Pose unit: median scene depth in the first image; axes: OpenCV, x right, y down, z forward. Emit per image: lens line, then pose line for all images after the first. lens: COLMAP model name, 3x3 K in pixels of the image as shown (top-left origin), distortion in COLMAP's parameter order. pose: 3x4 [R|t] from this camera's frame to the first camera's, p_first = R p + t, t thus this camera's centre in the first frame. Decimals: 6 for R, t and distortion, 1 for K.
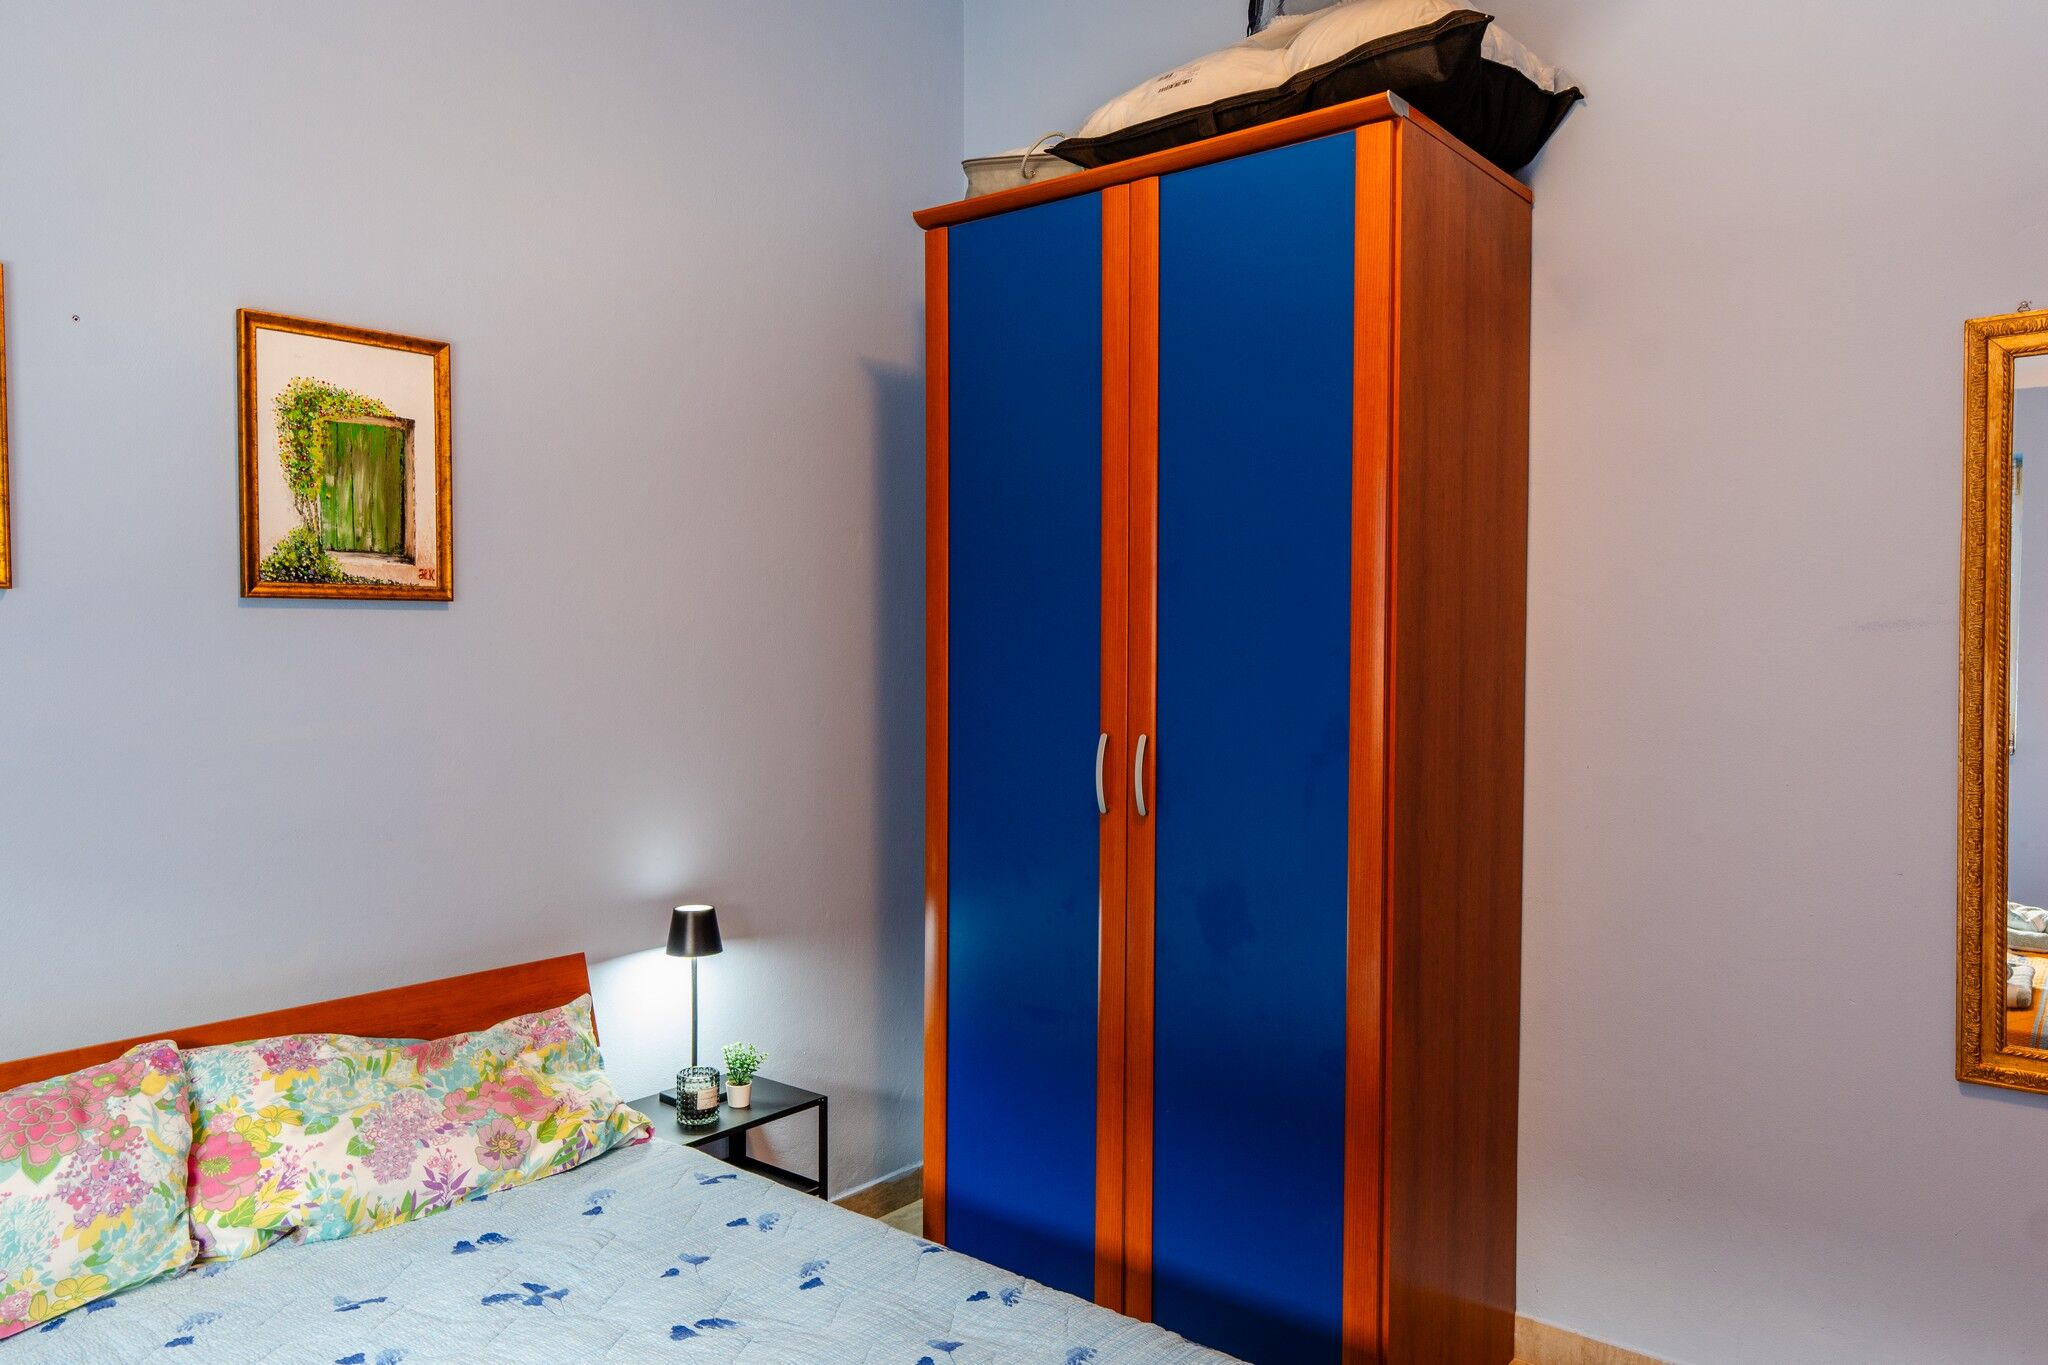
lens RADIAL K [[1414.1, 0, 1007.8], [0, 1414.1, 682.1], [0, 0, 1]] dist [-0.003430, -0.006393]
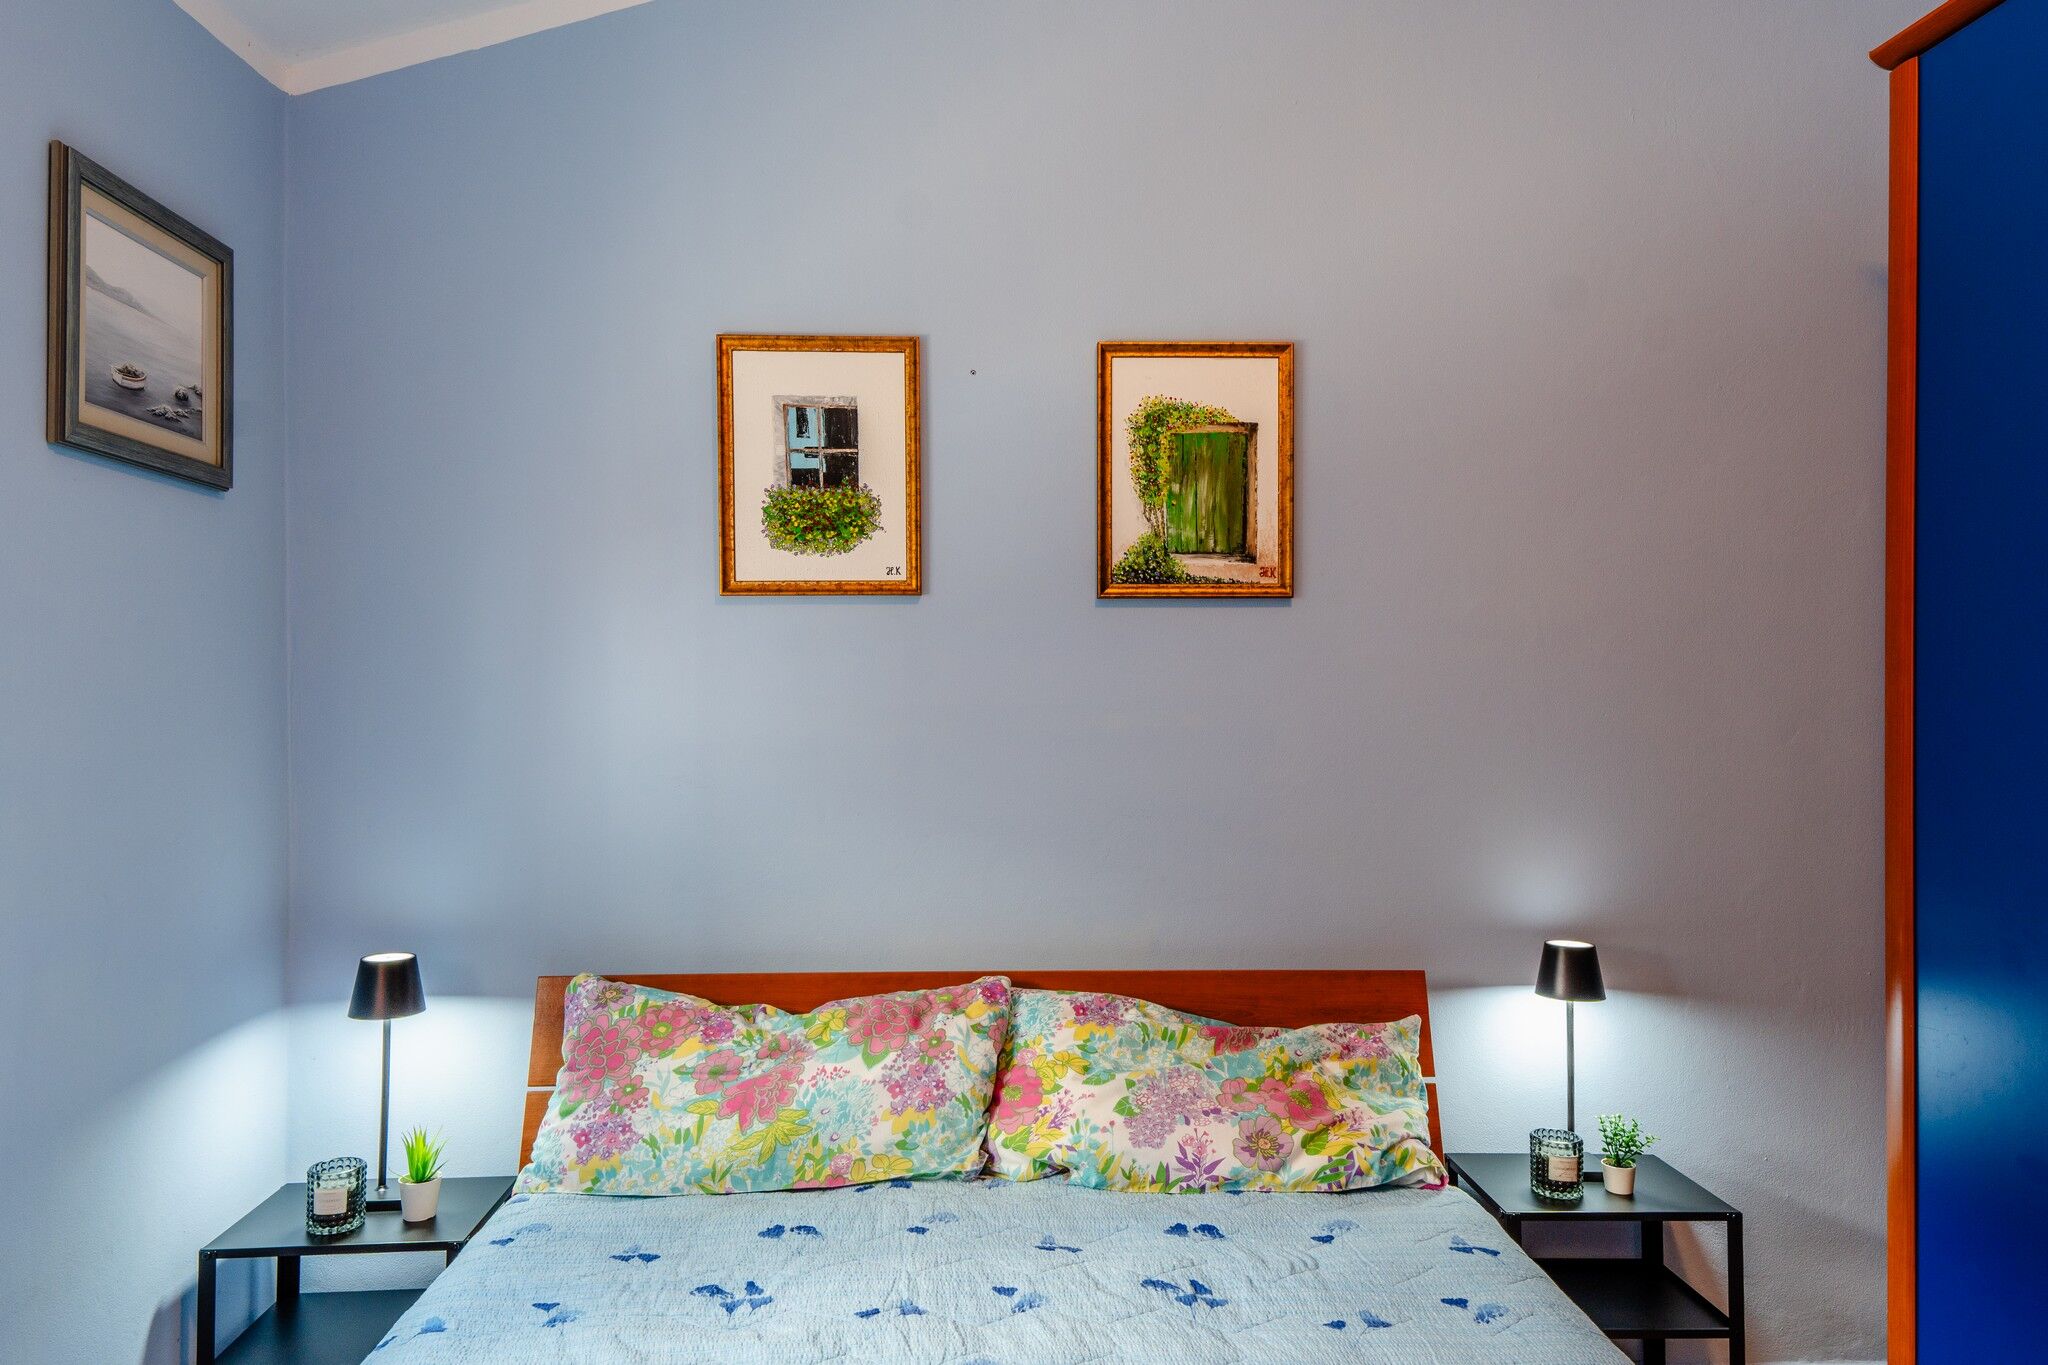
lens RADIAL K [[1423.7, 0, 1014.8], [0, 1423.7, 672.7], [0, 0, 1]] dist [0.085718, -0.005356]
pose [[0.671584, -0.004576, -0.740915, 0.259706], [-0.021511, 0.999439, -0.025671, 0.030534], [0.740616, 0.033178, 0.671109, 0.188972]]
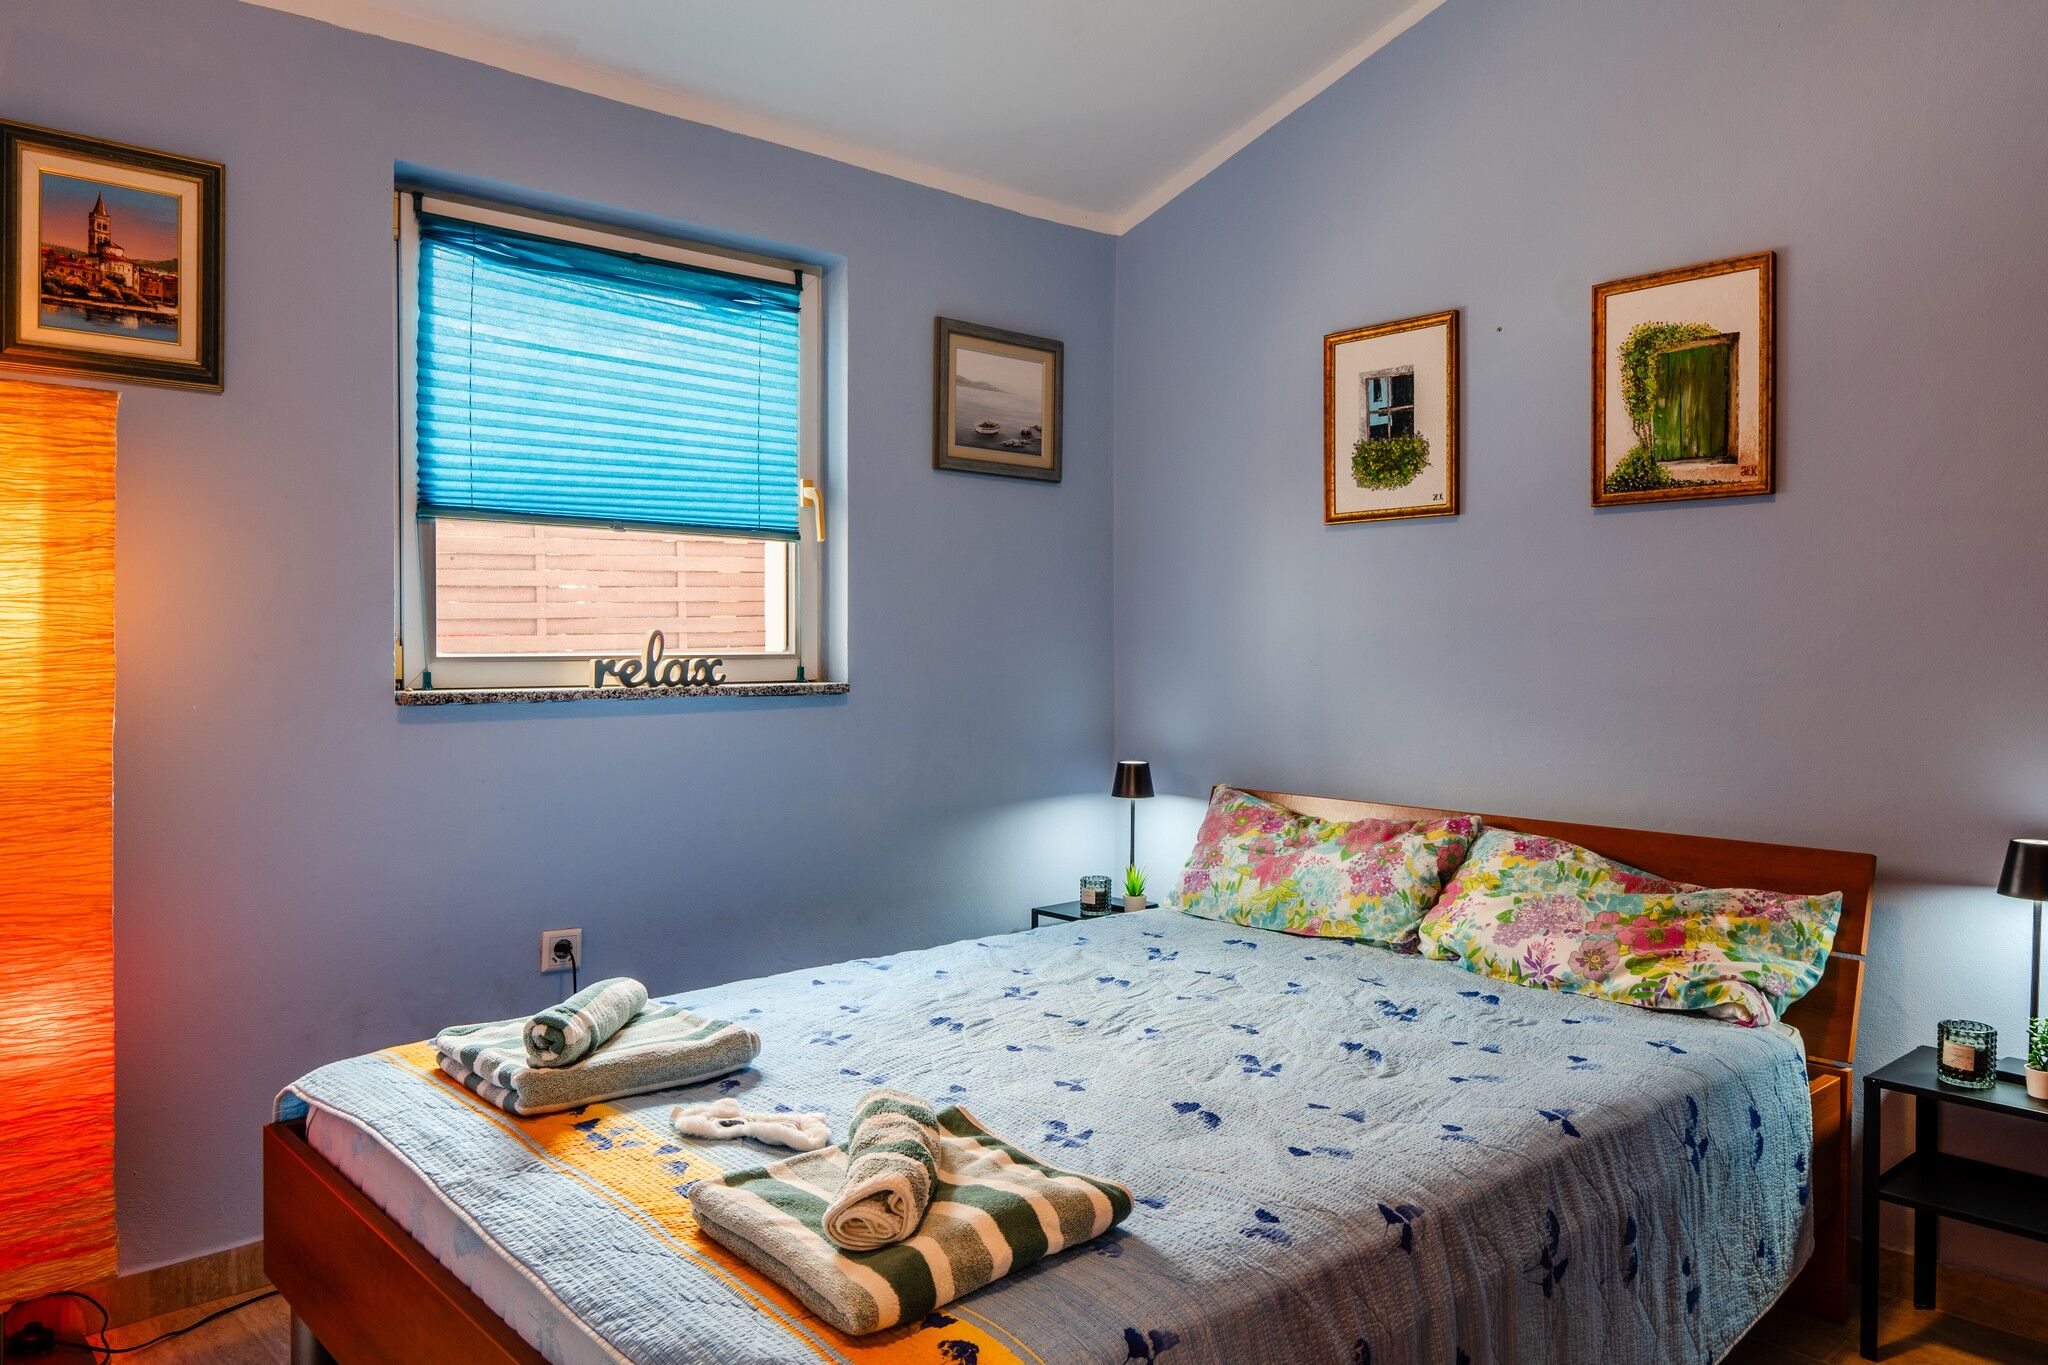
lens RADIAL K [[1429.3, 0, 1019.7], [0, 1429.3, 652.8], [0, 0, 1]] dist [-0.003149, 0.000794]
pose [[-0.155087, 0.007452, -0.987873, 0.848058], [-0.030338, 0.999464, 0.012302, 0.074746], [0.987435, 0.031878, -0.154778, 0.689580]]
